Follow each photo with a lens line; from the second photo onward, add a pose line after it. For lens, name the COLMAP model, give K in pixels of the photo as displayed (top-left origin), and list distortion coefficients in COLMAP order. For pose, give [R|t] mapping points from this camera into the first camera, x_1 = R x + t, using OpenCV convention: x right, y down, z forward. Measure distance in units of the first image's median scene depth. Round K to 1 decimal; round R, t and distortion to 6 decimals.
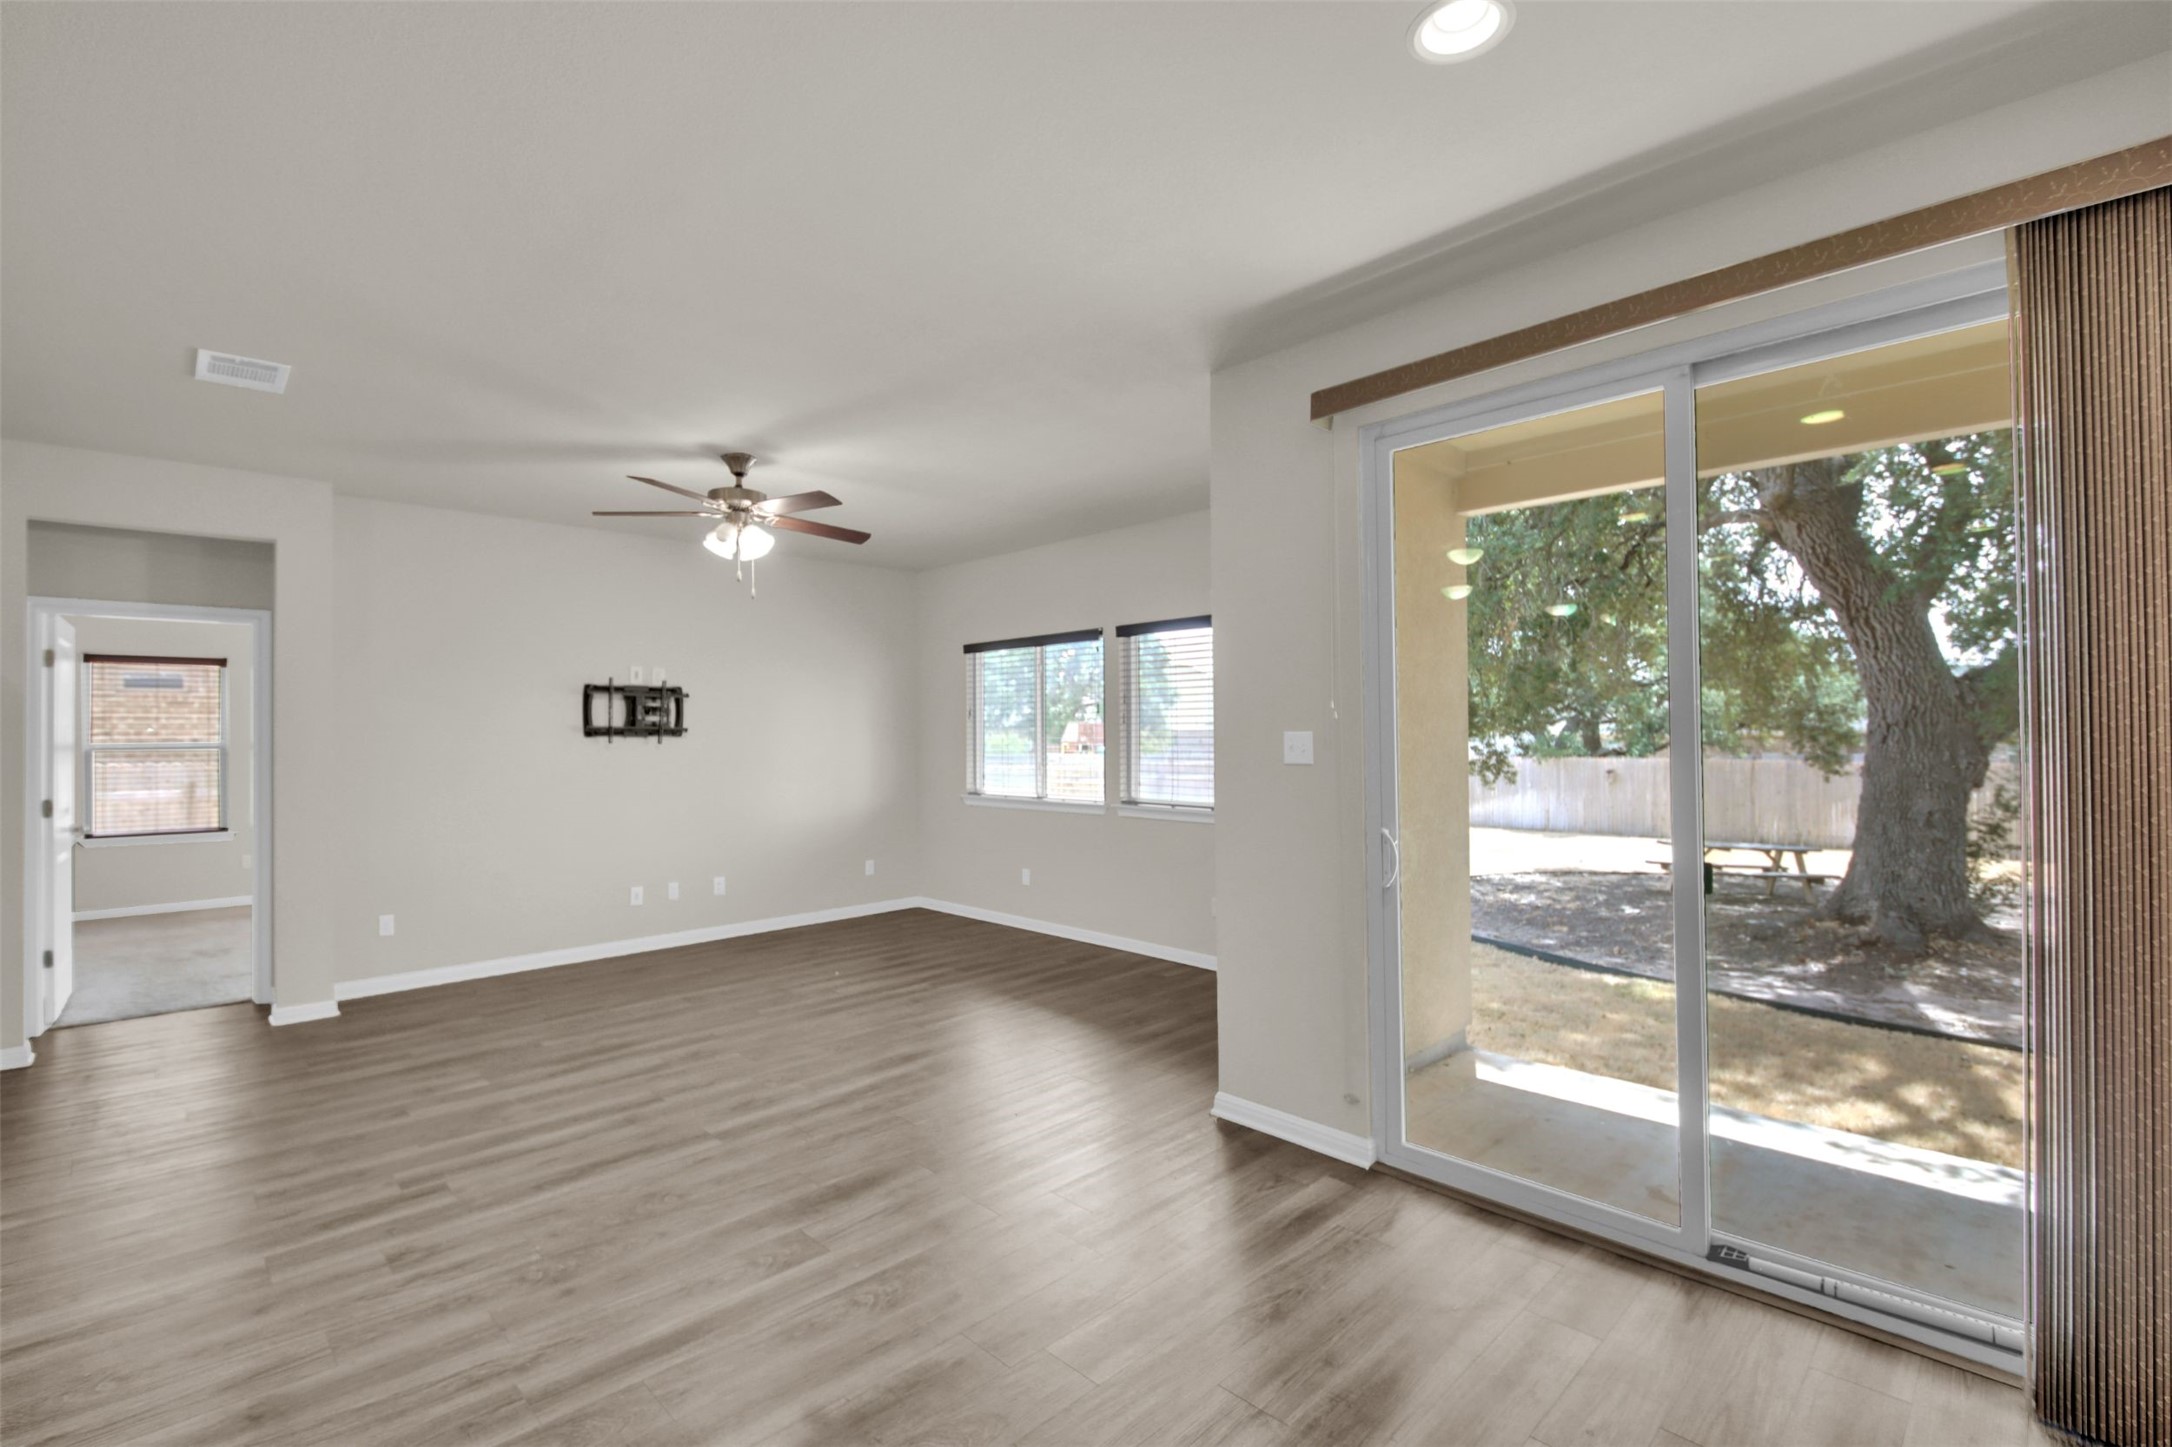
lens RADIAL K [[987.1, 0, 1090.7], [0, 987.1, 722.5], [0, 0, 1]] dist [0.025620, -0.024551]
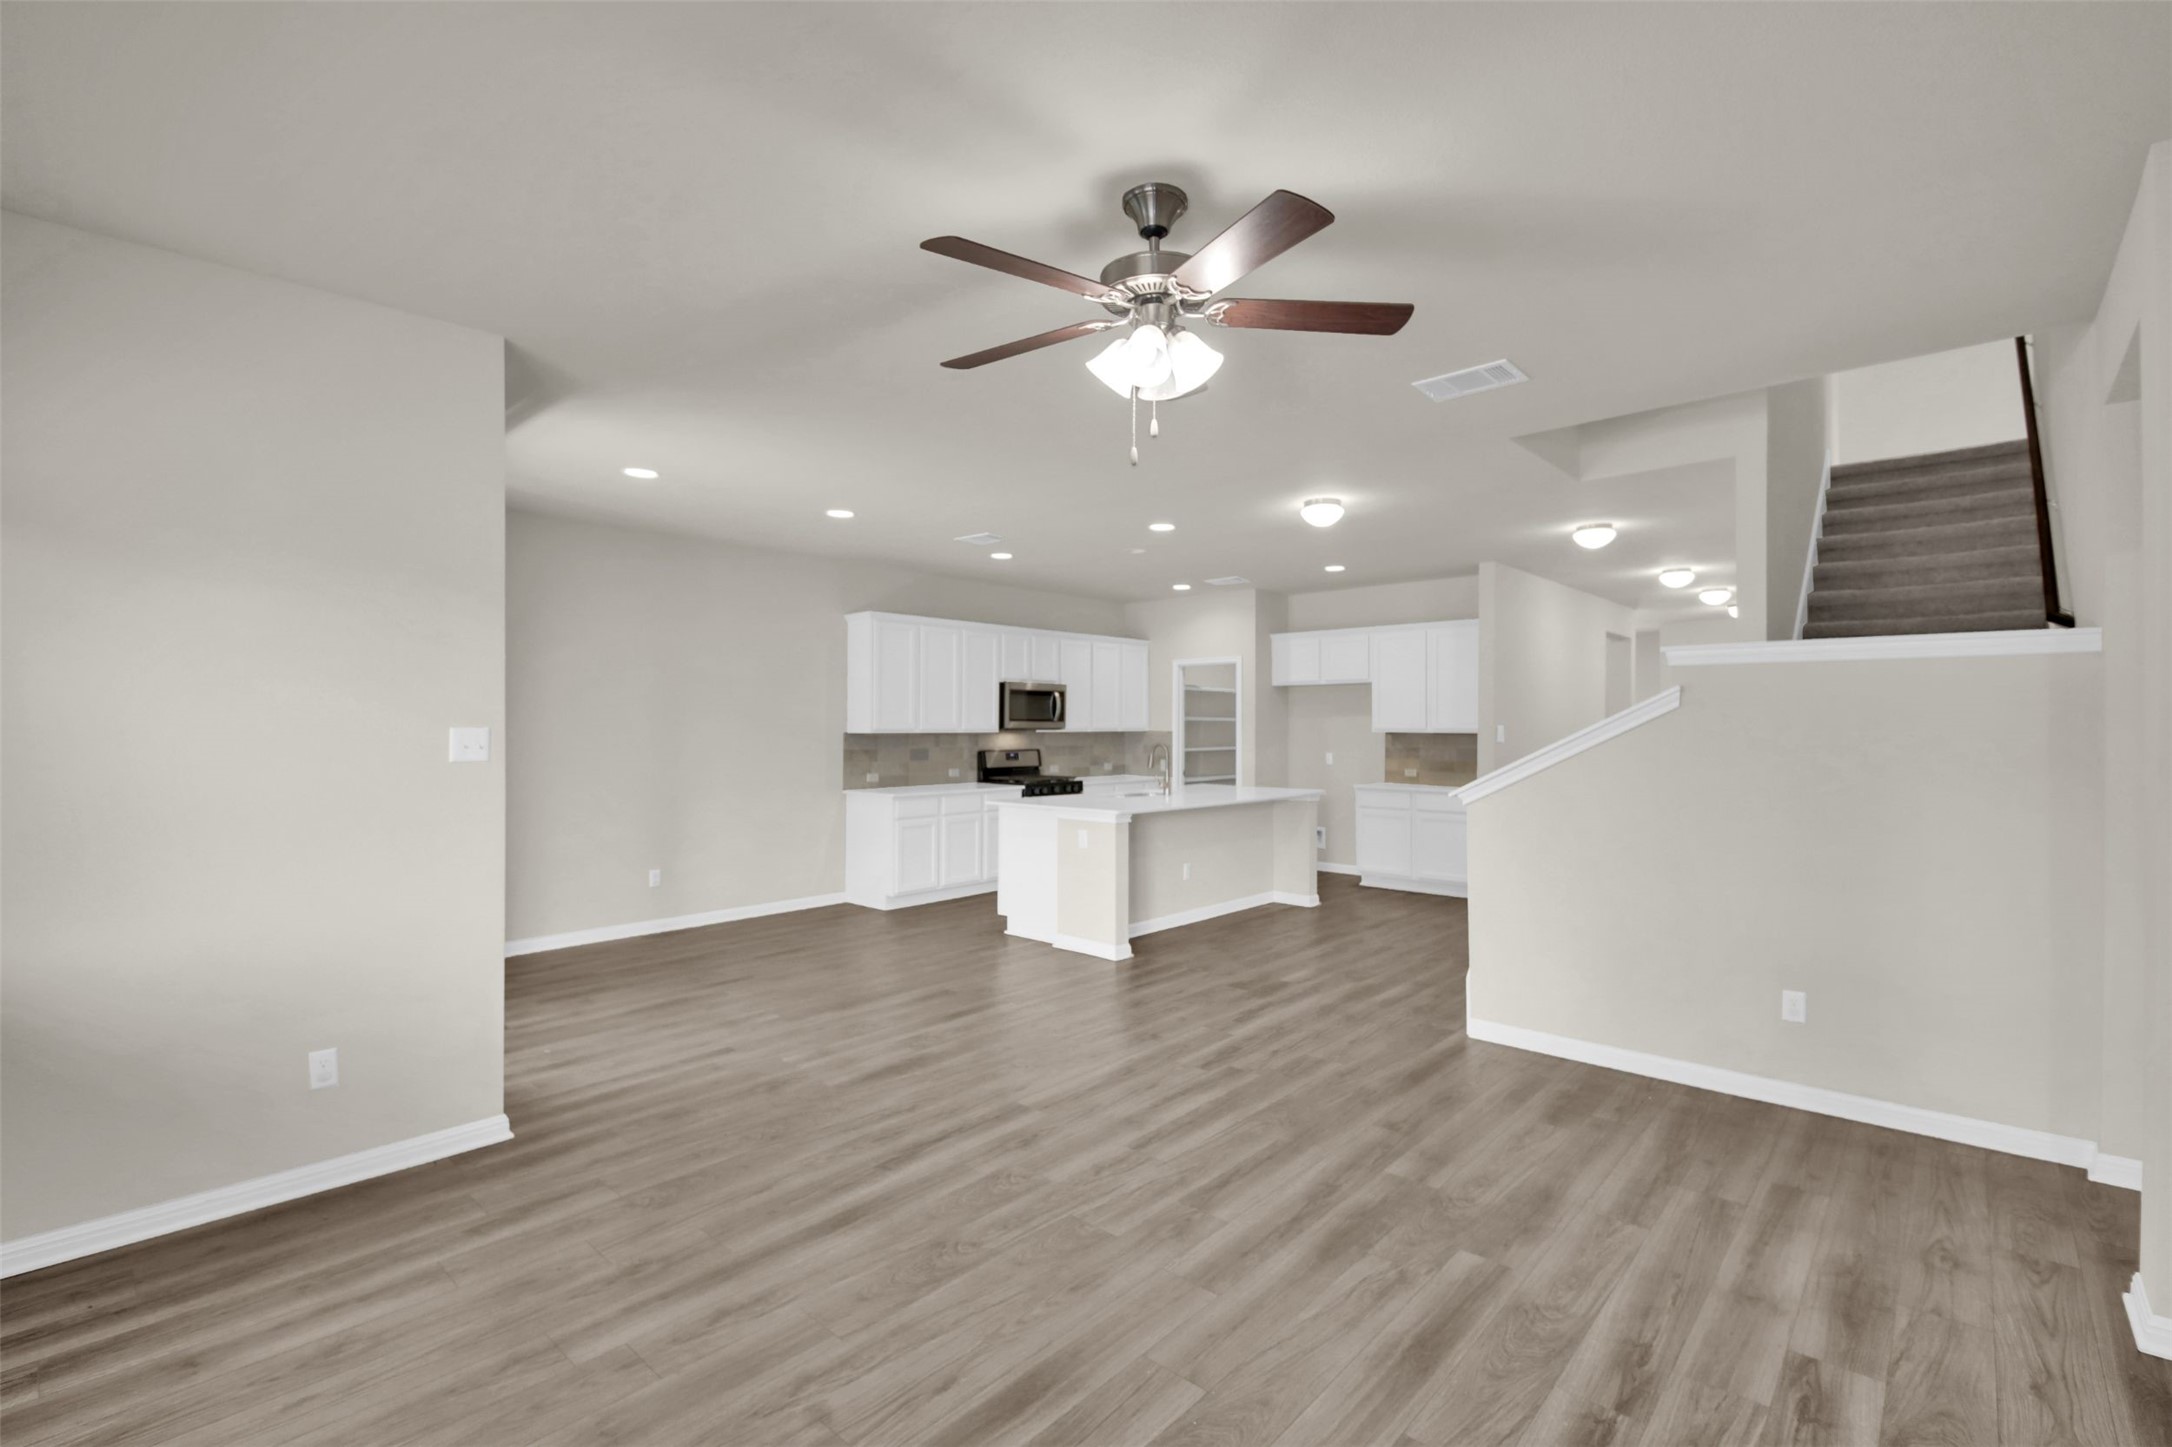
lens RADIAL K [[946.0, 0, 1084.9], [0, 946.0, 722.9], [0, 0, 1]] dist [0.024599, -0.020379]
pose [[-0.998483, 0.008317, -0.054438, -0.217164], [0.009108, 0.999856, -0.014310, 0.013708], [0.054311, -0.014784, -0.998415, 1.133248]]
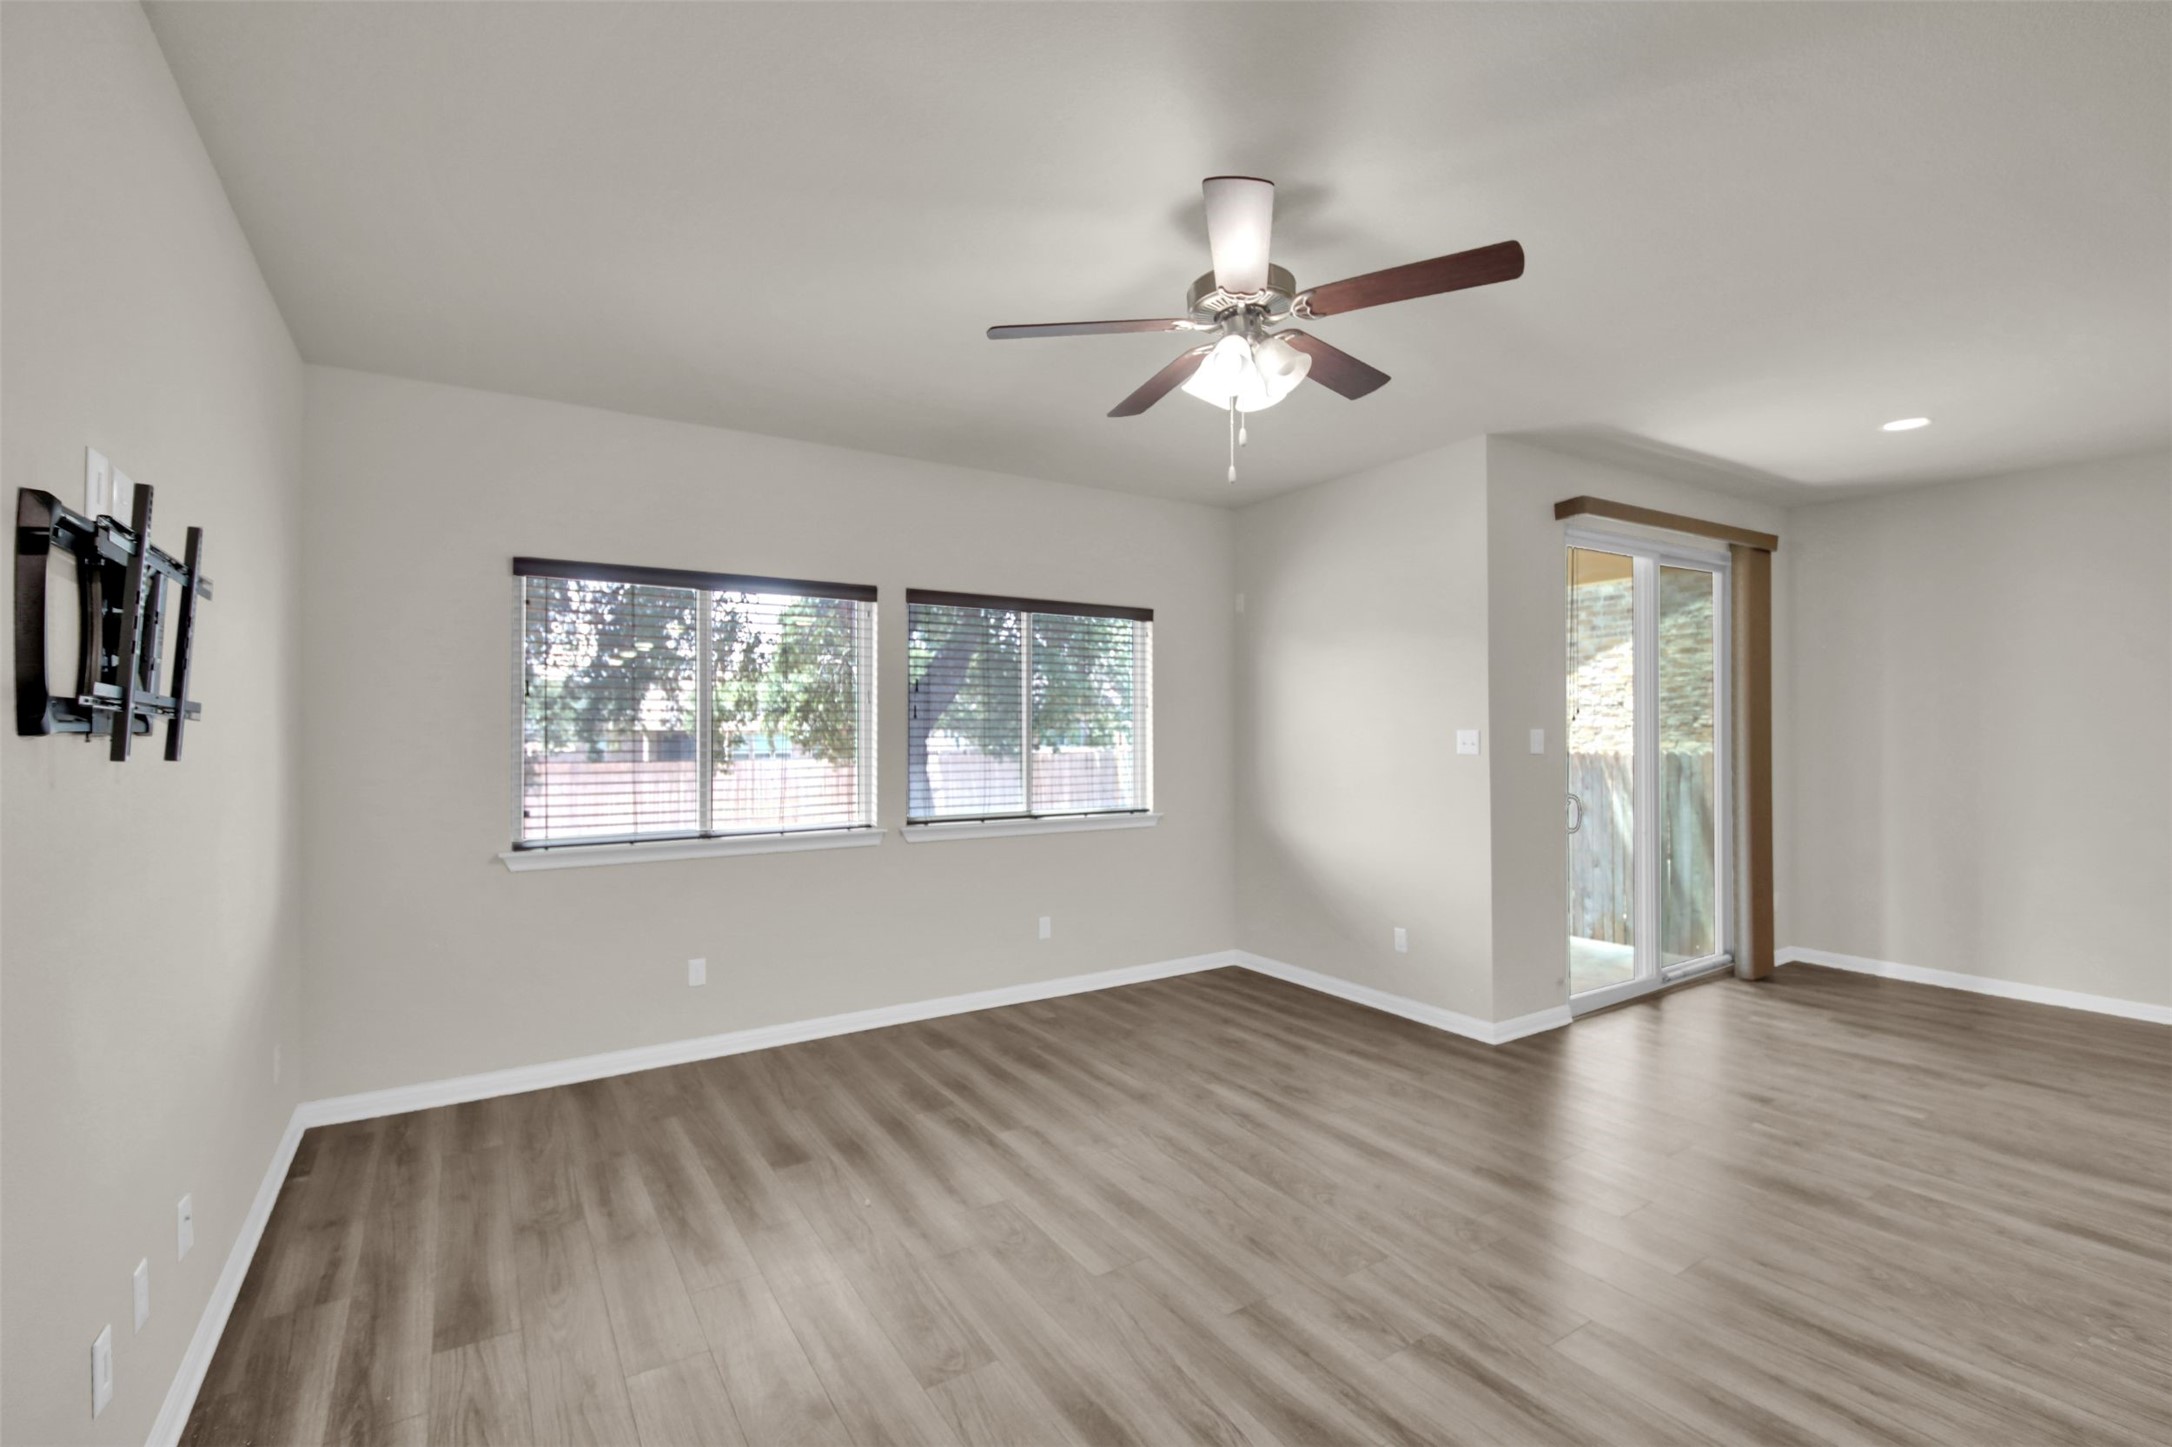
lens RADIAL K [[946.0, 0, 1084.9], [0, 946.0, 722.9], [0, 0, 1]] dist [0.024599, -0.020379]
pose [[0.201918, 0.014208, 0.979299, -0.663954], [-0.008705, 0.999881, -0.012712, 0.012416], [-0.979364, -0.005958, 0.202018, 0.735936]]
